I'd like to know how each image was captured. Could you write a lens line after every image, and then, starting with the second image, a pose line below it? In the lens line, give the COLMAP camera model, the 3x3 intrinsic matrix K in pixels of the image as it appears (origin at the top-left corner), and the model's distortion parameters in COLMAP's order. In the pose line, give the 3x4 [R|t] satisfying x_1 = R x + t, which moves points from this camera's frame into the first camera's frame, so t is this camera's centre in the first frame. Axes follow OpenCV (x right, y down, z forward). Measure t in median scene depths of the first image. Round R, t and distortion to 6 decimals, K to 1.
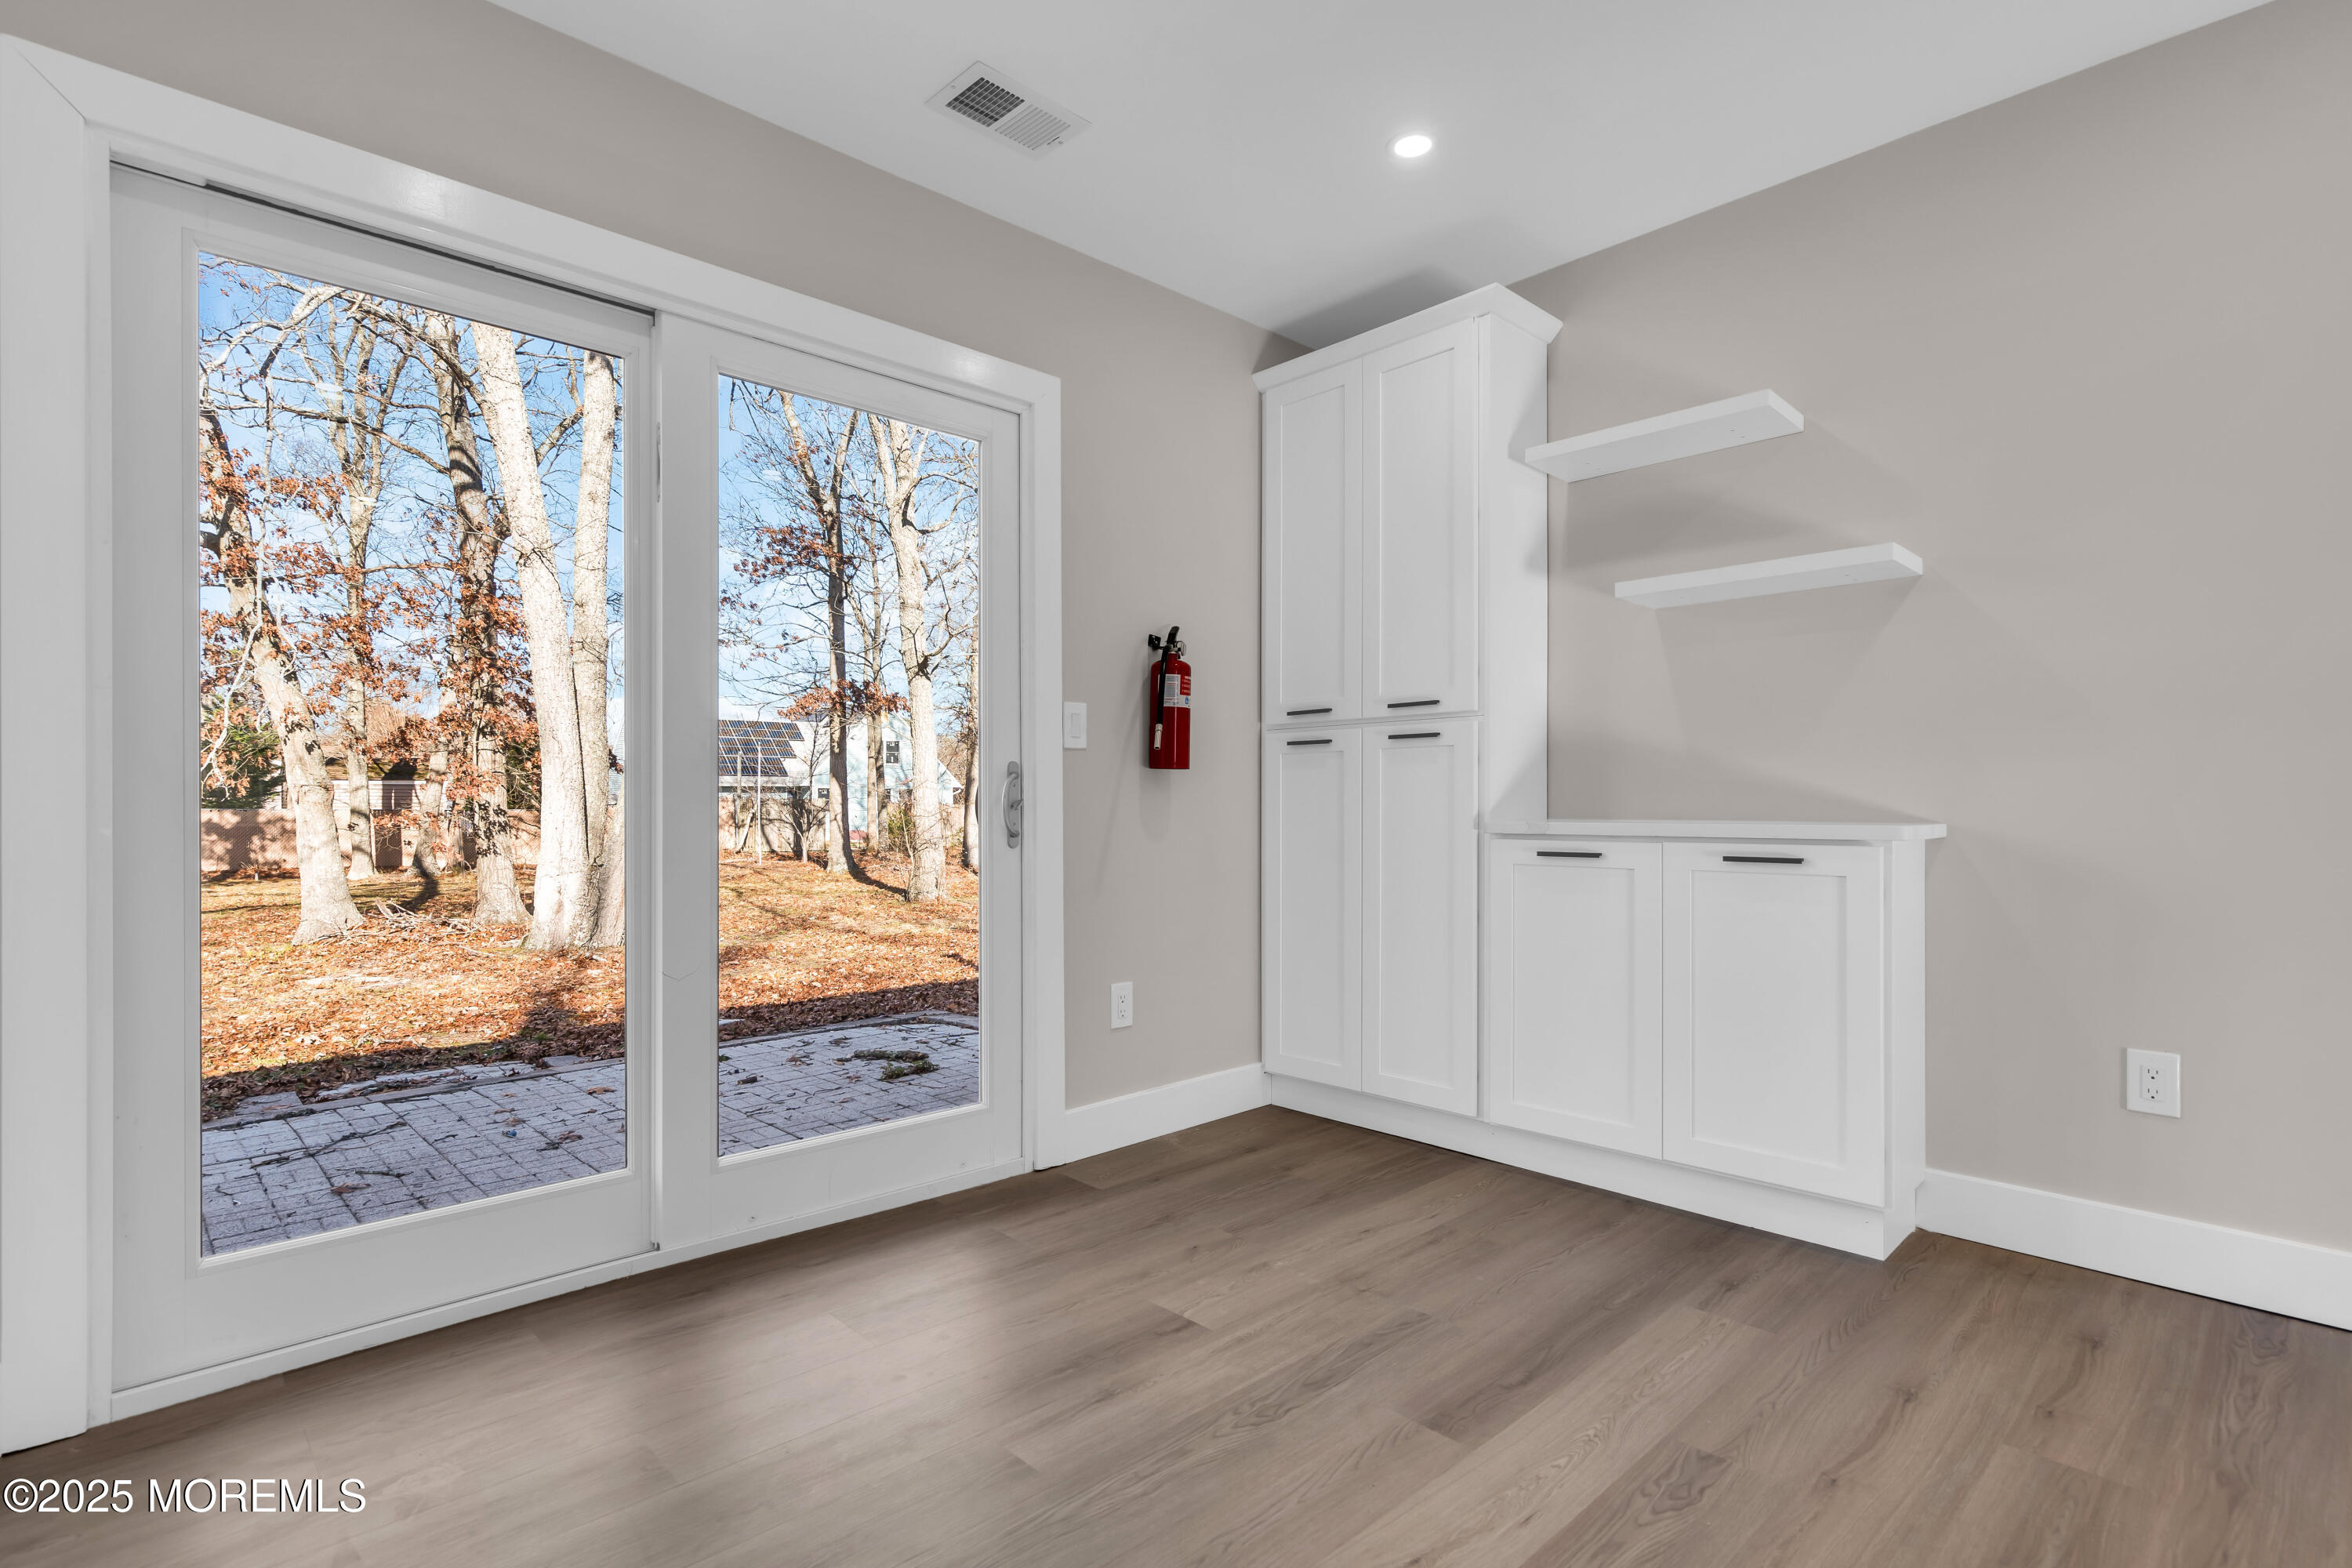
lens RADIAL K [[1134.7, 0, 1181.5], [0, 1134.7, 806.2], [0, 0, 1]] dist [-0.000220, 0.000550]
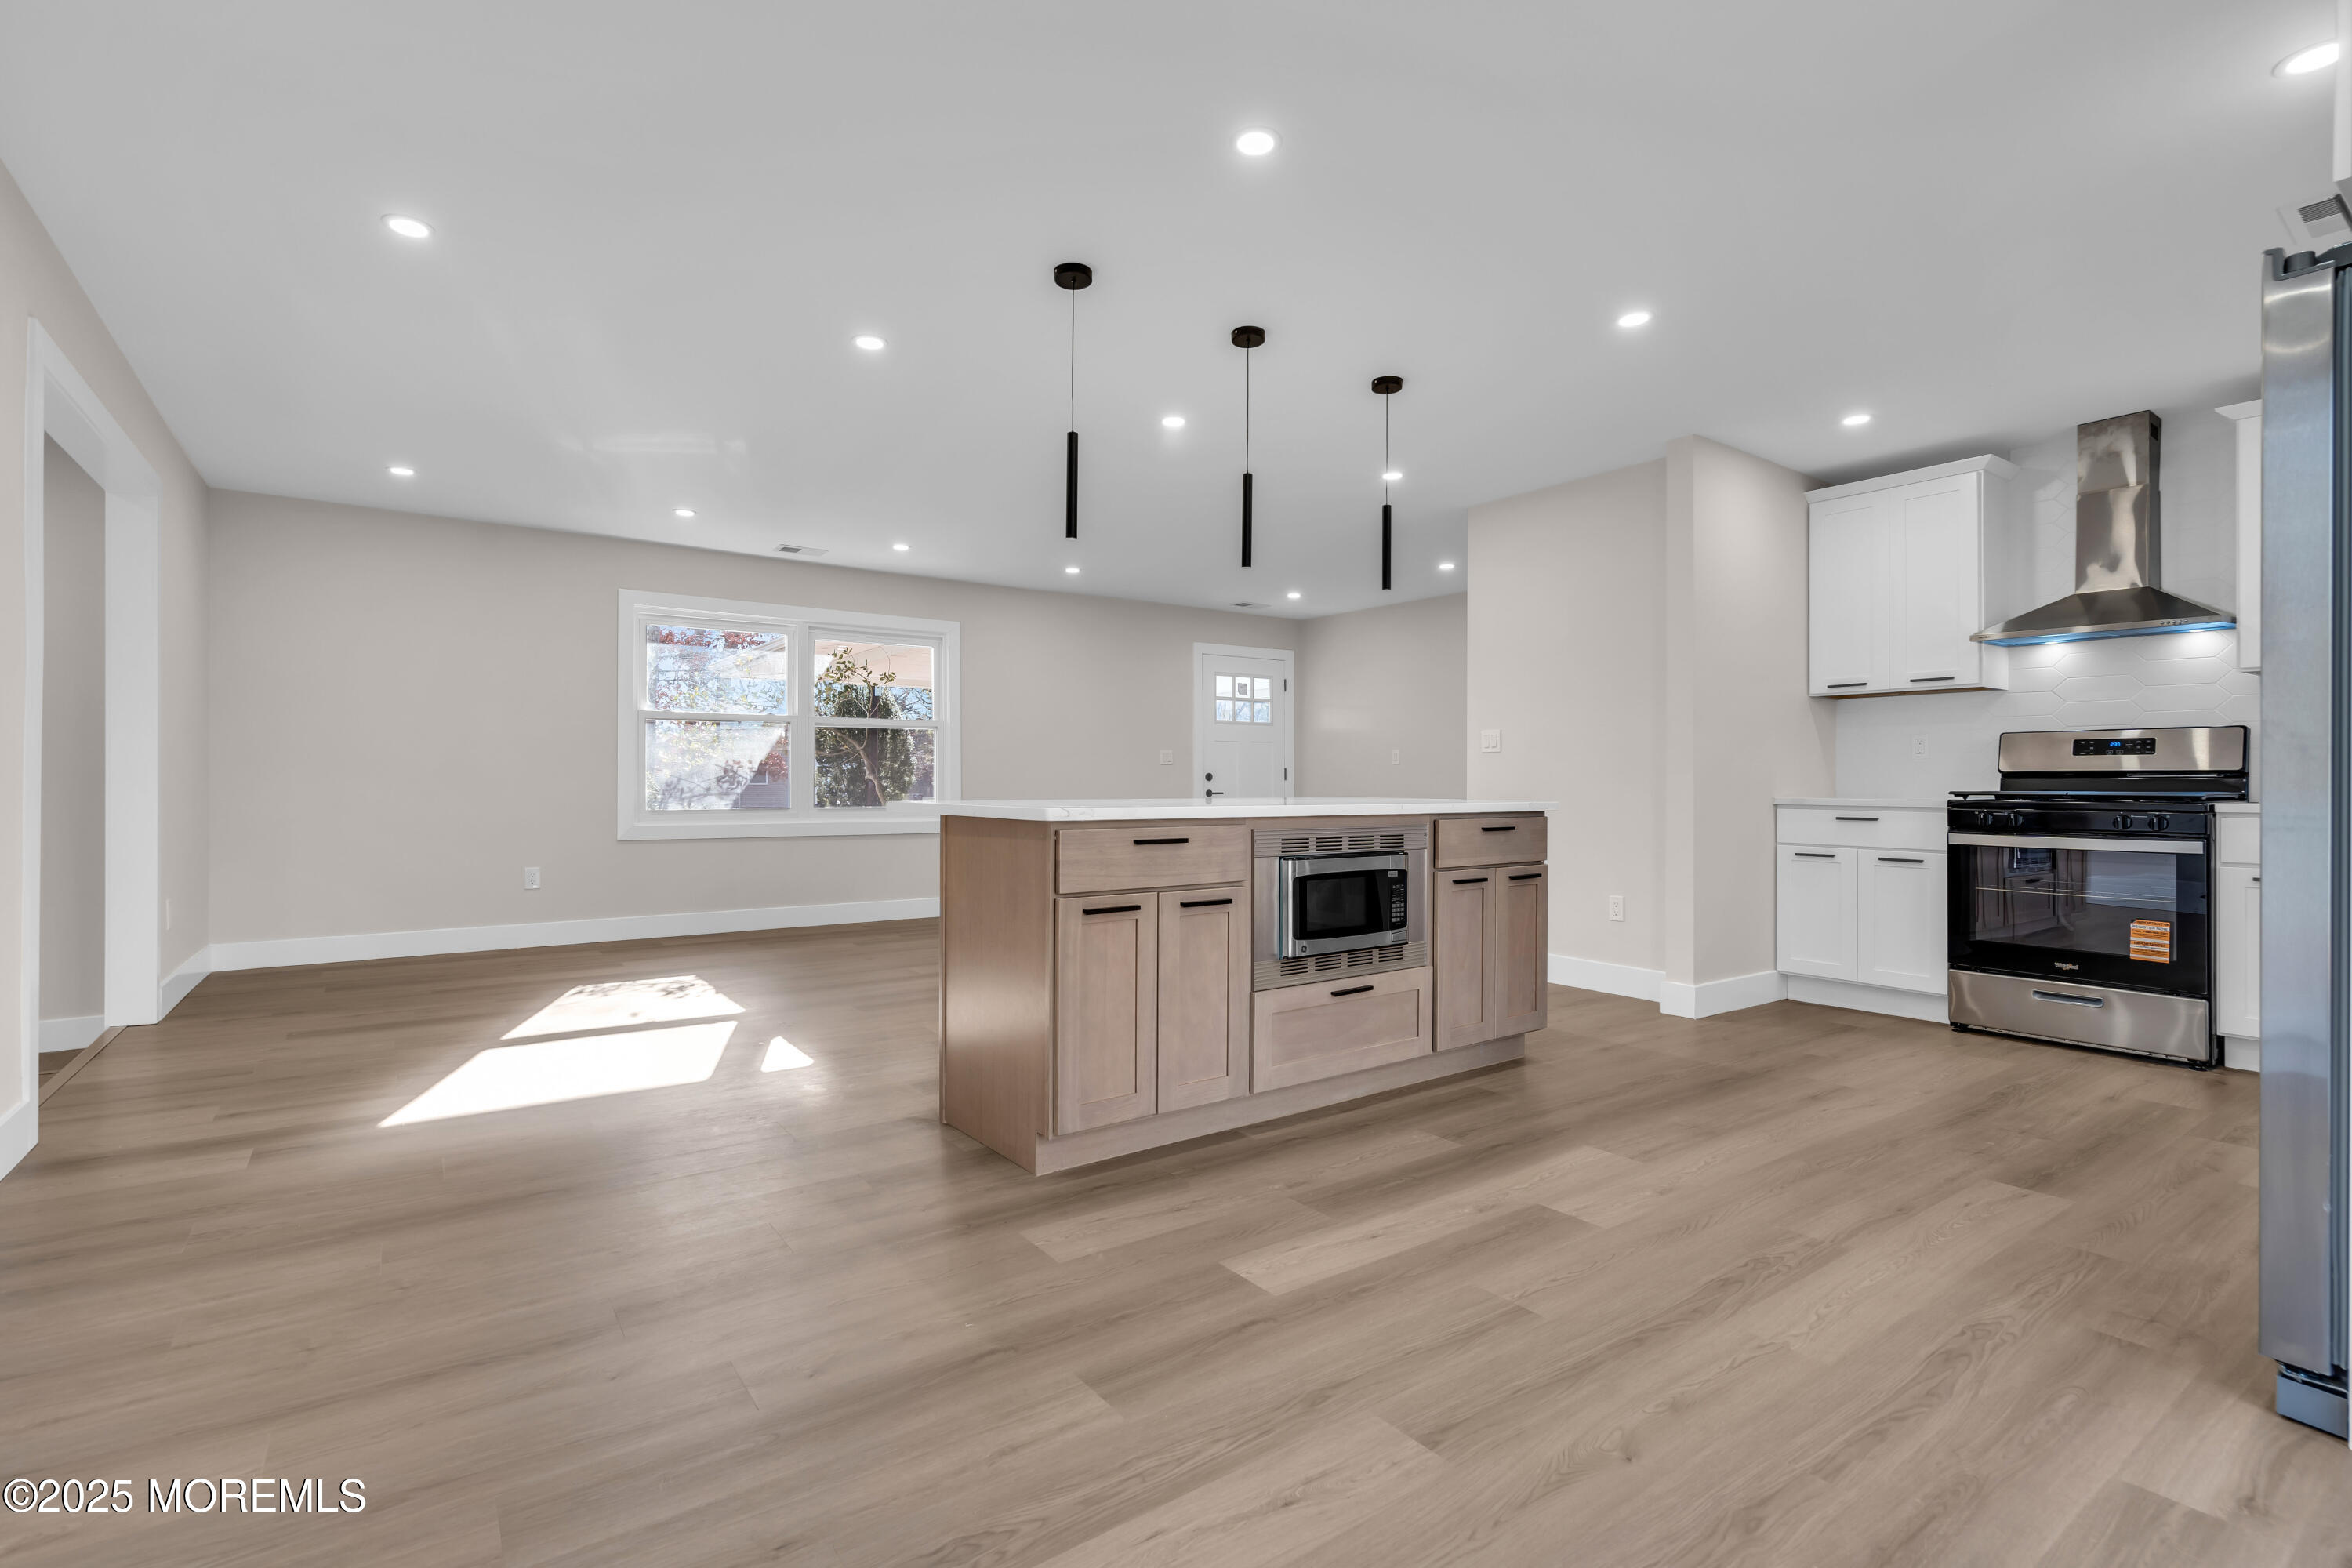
lens RADIAL K [[1082.0, 0, 1159.2], [0, 1082.0, 787.6], [0, 0, 1]] dist [-0.004125, 0.000860]
pose [[-0.988470, -0.002154, 0.151401, 0.083260], [-0.002086, 0.999998, 0.000608, -0.001743], [-0.151402, 0.000286, -0.988472, 0.961394]]
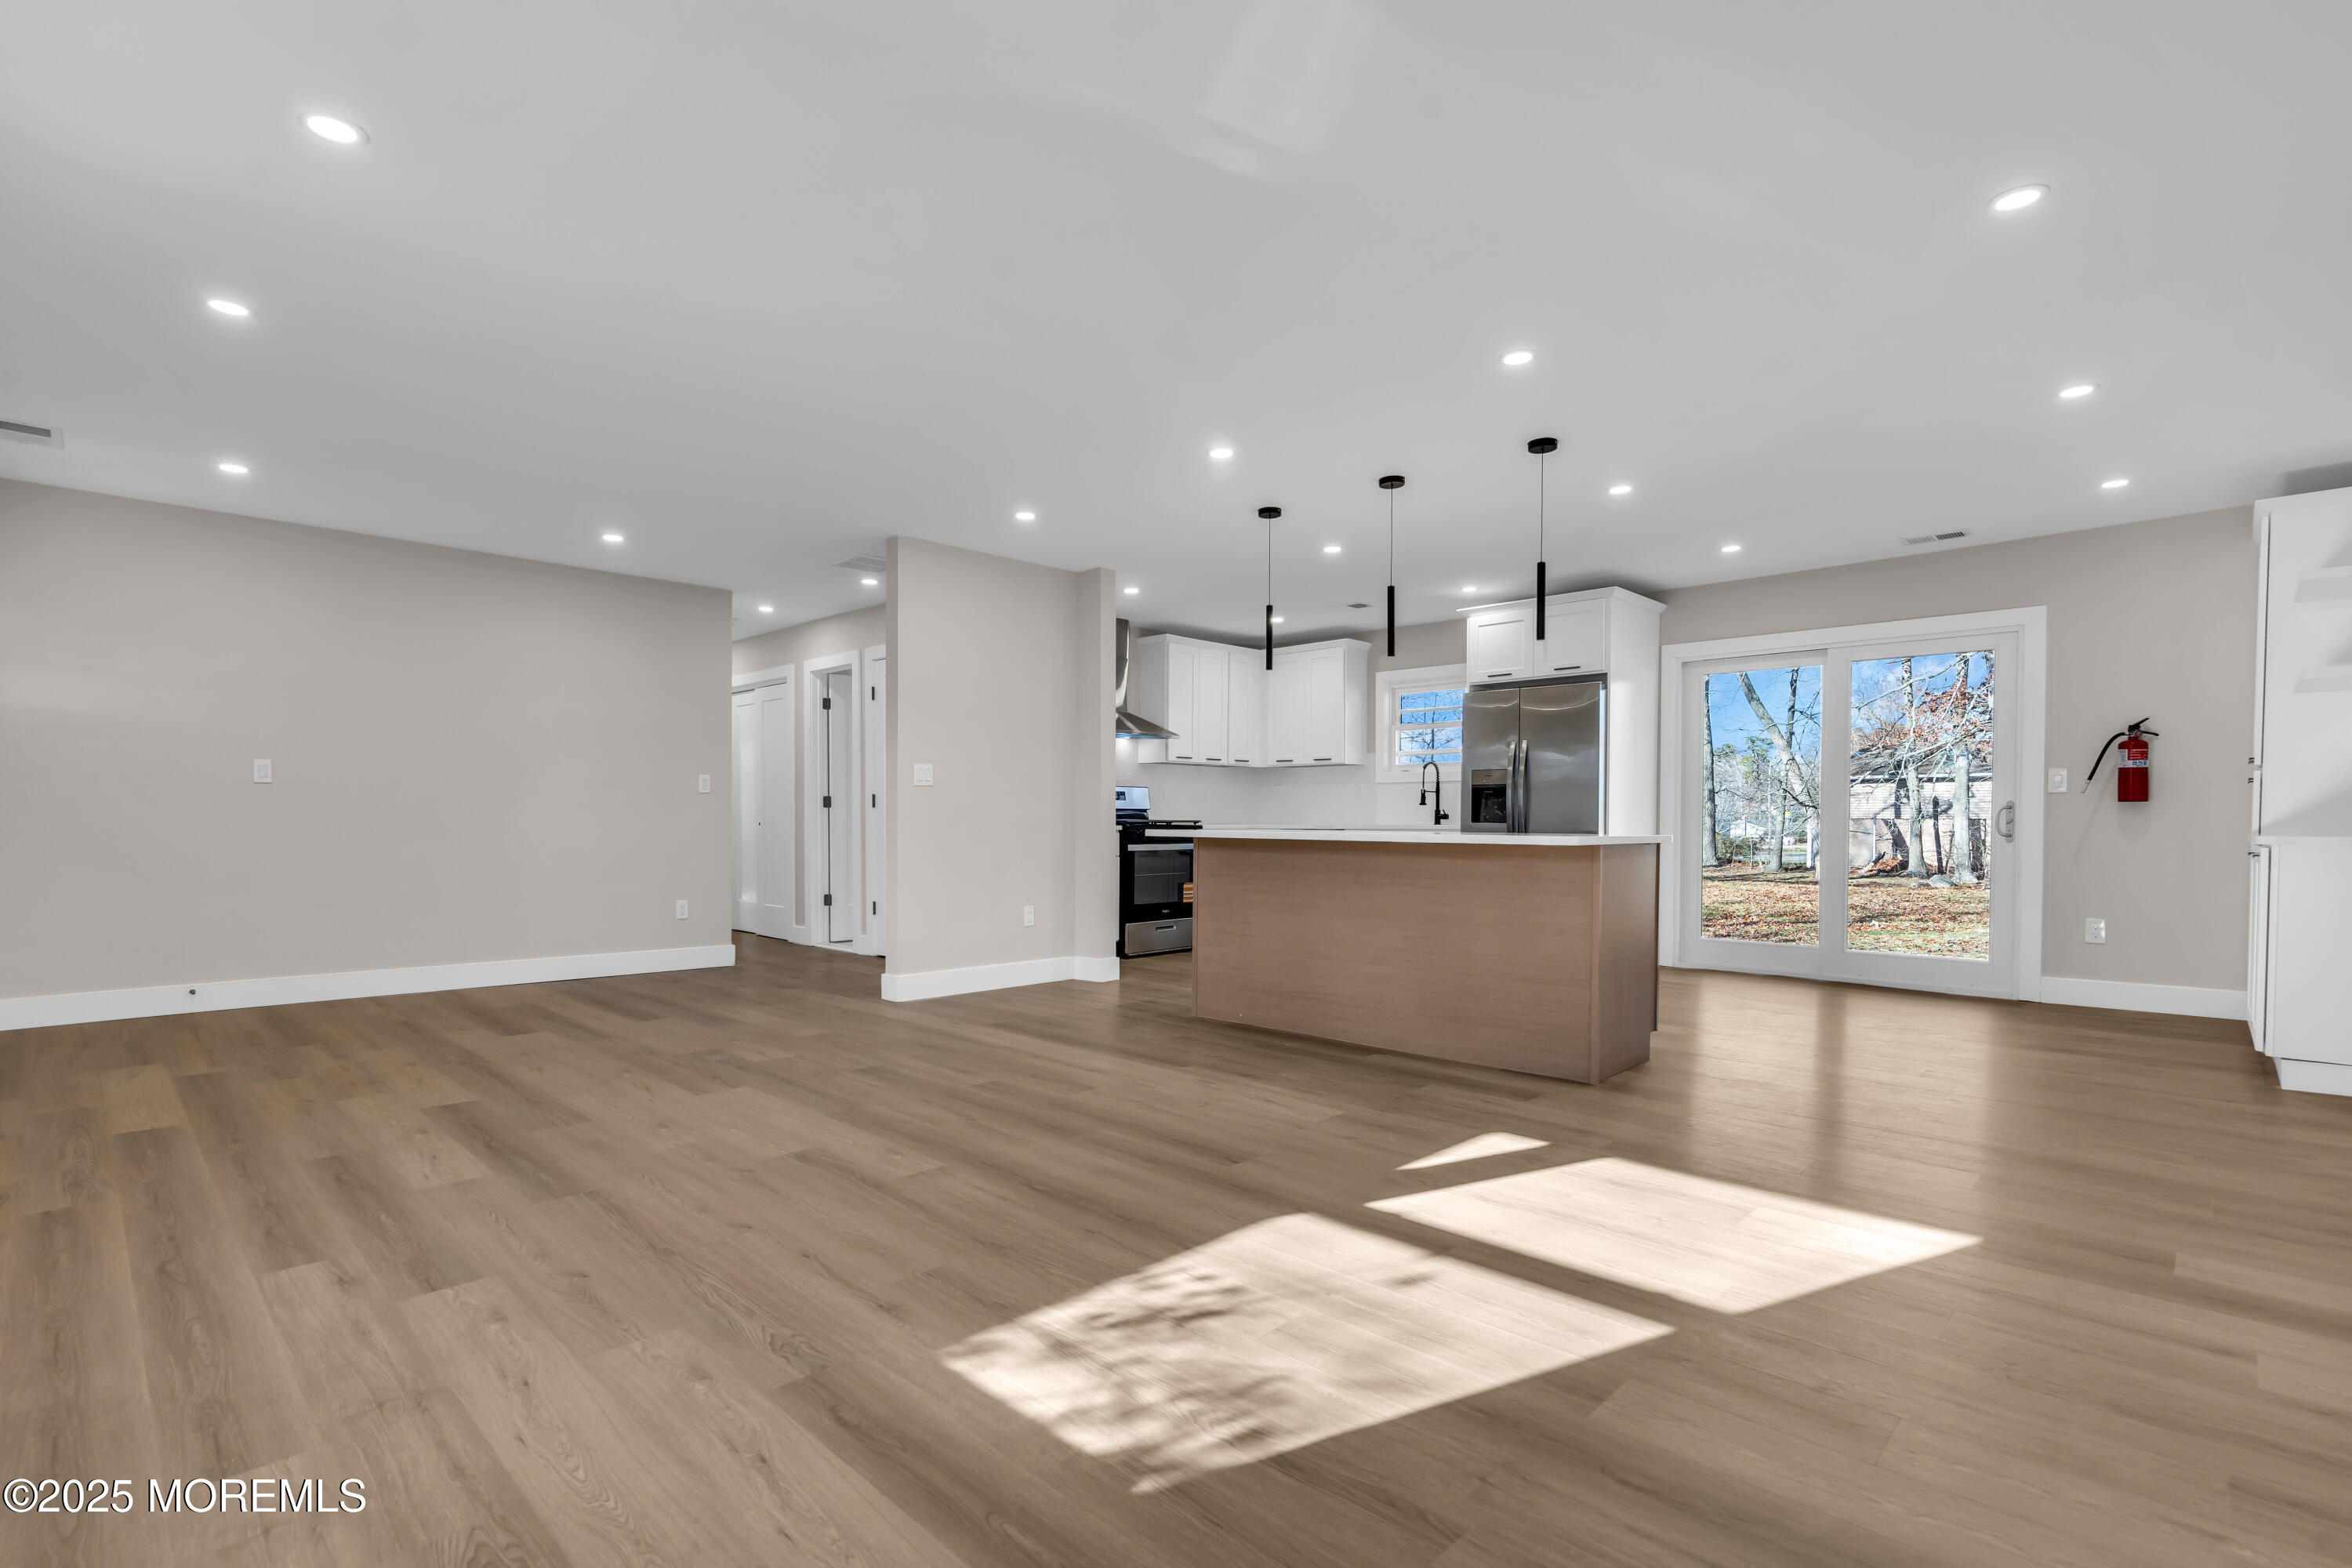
lens RADIAL K [[1082.0, 0, 1161.1], [0, 1082.0, 837.5], [0, 0, 1]] dist [-0.004125, 0.000860]
pose [[0.019383, 0.022696, -0.999554, 1.744509], [-0.001310, 0.999742, 0.022675, -0.014389], [0.999811, 0.000870, 0.019408, -0.575102]]
